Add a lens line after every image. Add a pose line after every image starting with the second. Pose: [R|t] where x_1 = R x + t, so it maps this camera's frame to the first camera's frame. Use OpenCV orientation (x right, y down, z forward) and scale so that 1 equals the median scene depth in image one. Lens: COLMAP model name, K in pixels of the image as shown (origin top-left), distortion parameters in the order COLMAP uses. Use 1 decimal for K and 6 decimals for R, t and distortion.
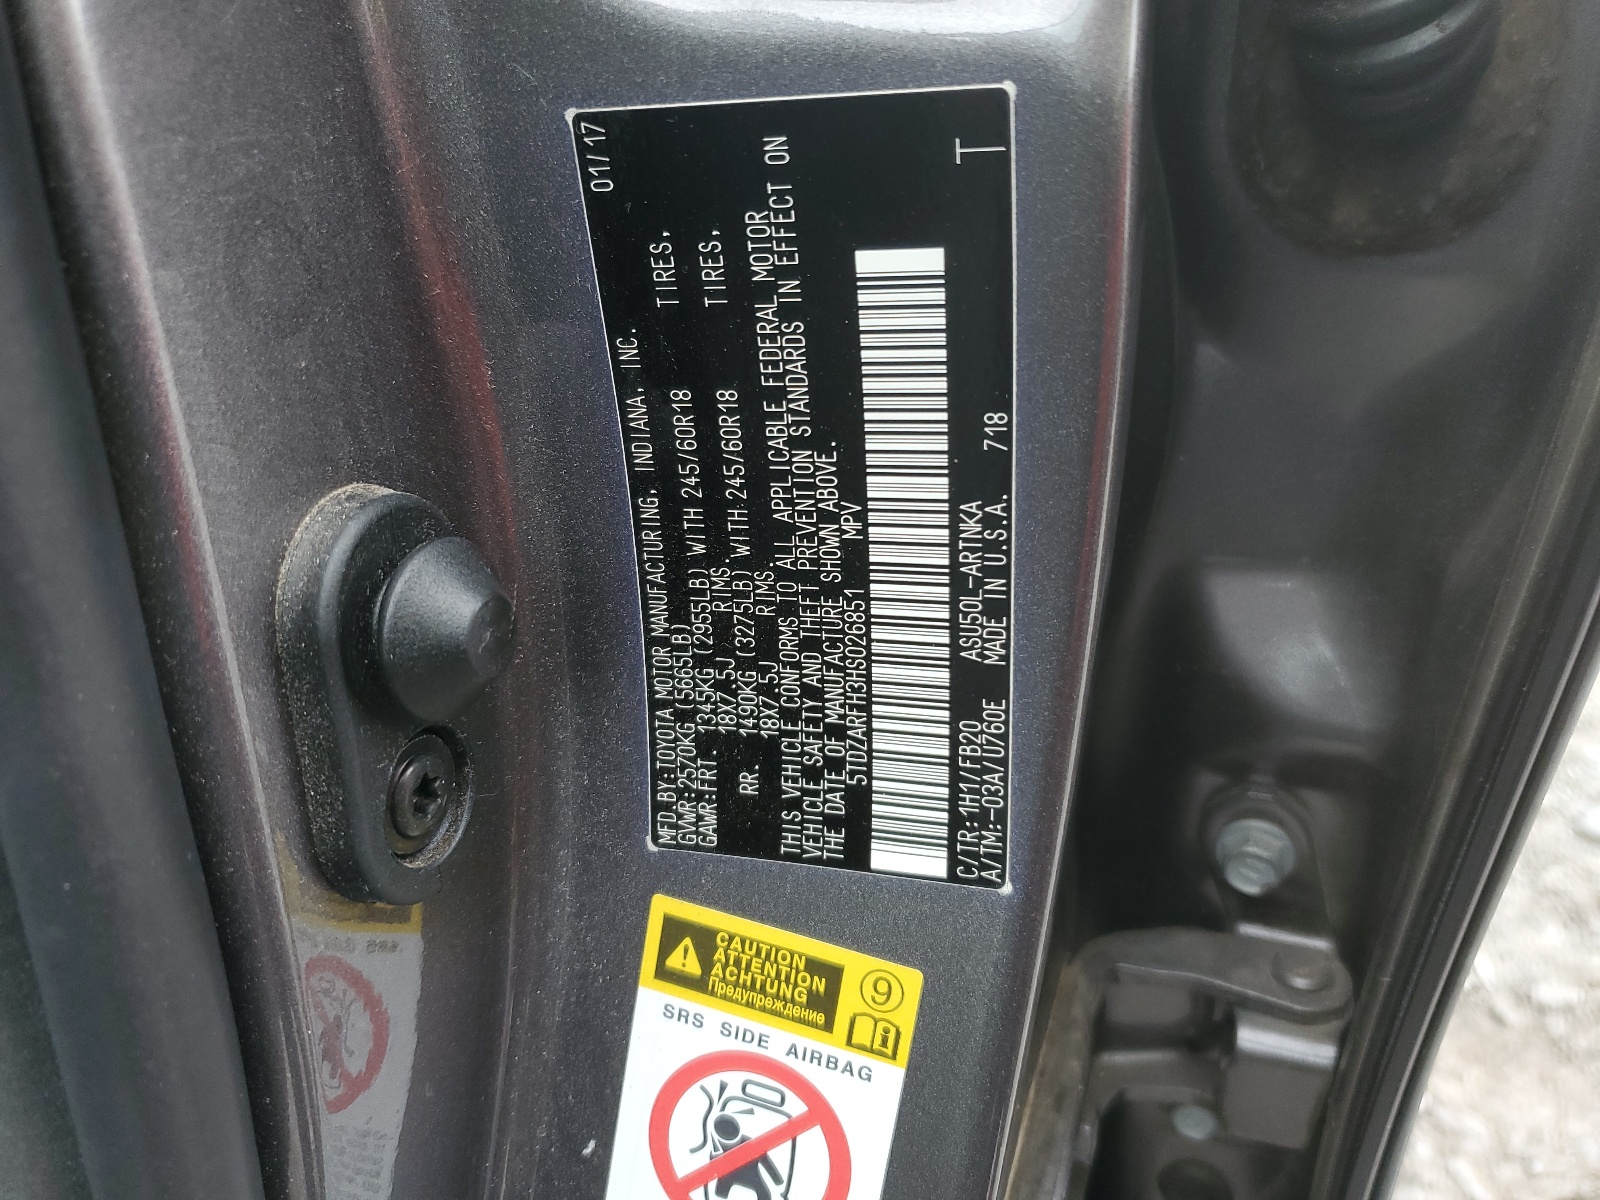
lens RADIAL K [[1210.1, 0, 791.6], [0, 1210.1, 594.8], [0, 0, 1]] dist [0.034814, 0.007440]
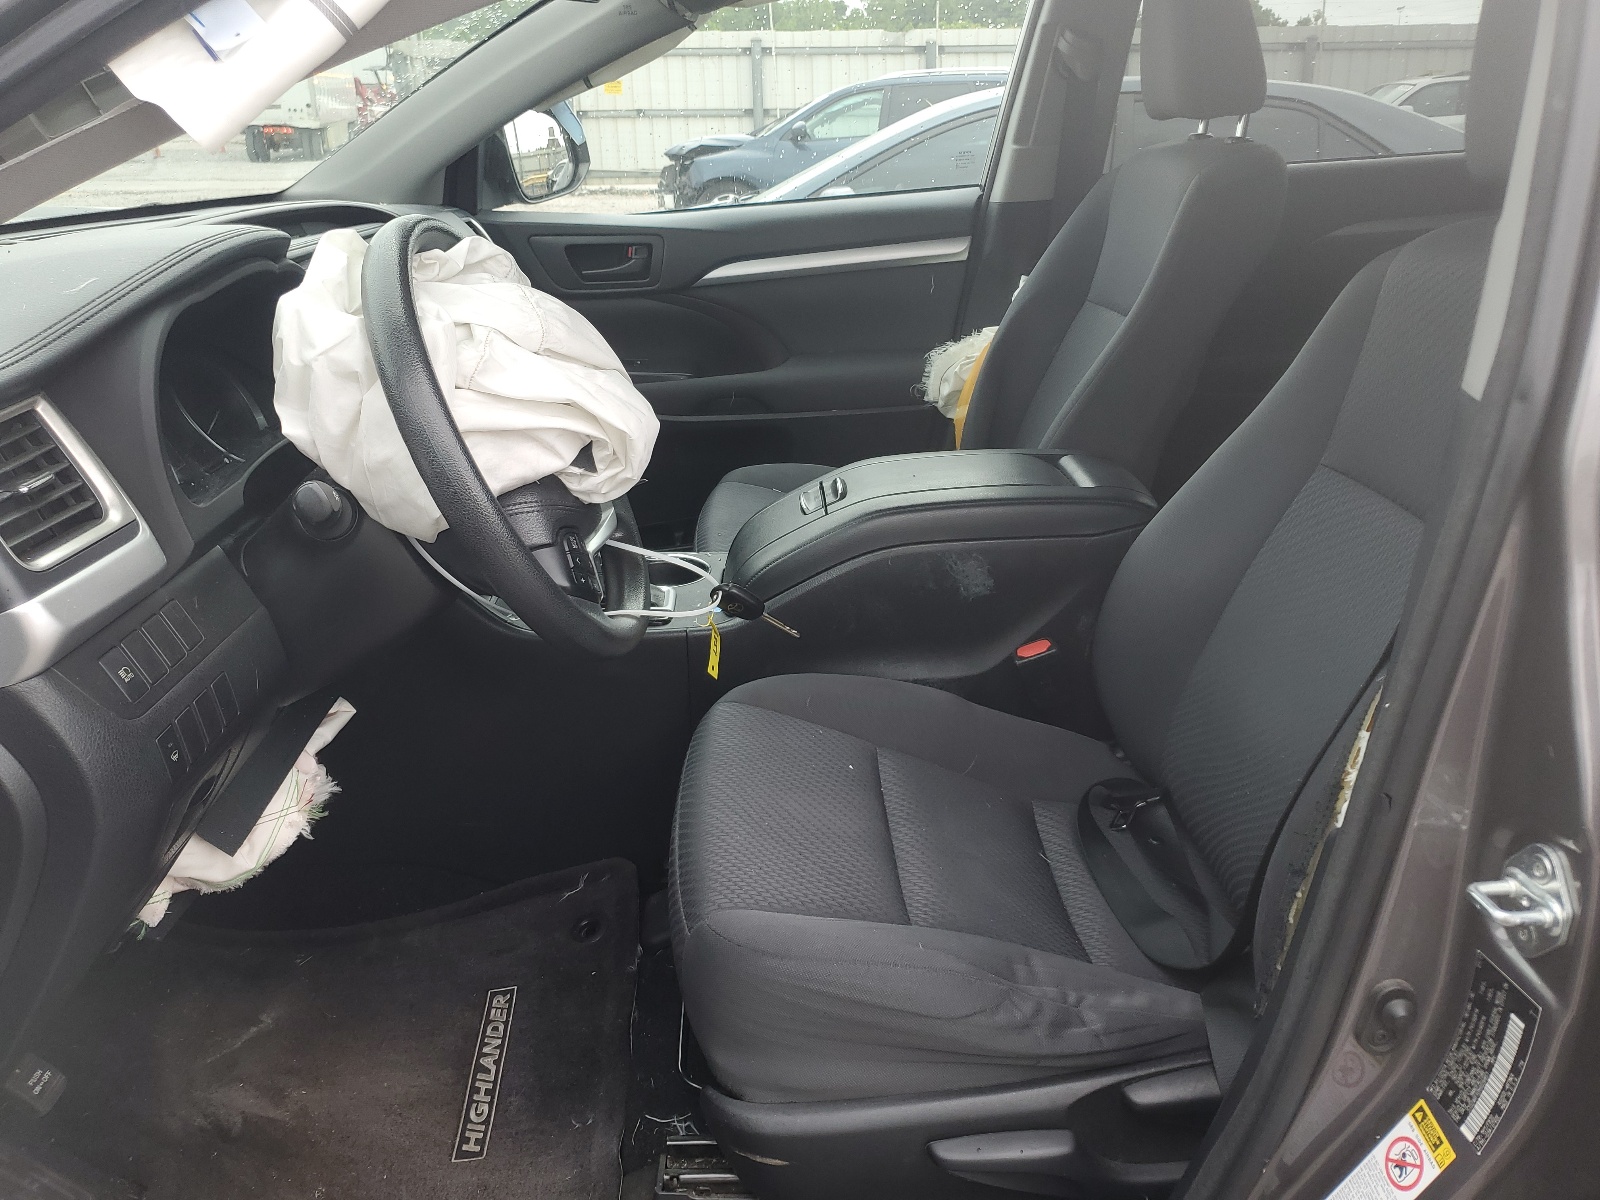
lens RADIAL K [[1210.1, 0, 793.8], [0, 1210.1, 595.4], [0, 0, 1]] dist [0.034814, 0.007440]
pose [[0.336965, 0.397659, -0.853418, 2.212354], [-0.476420, 0.853834, 0.209743, -1.159644], [0.812083, 0.335910, 0.477165, -3.573615]]
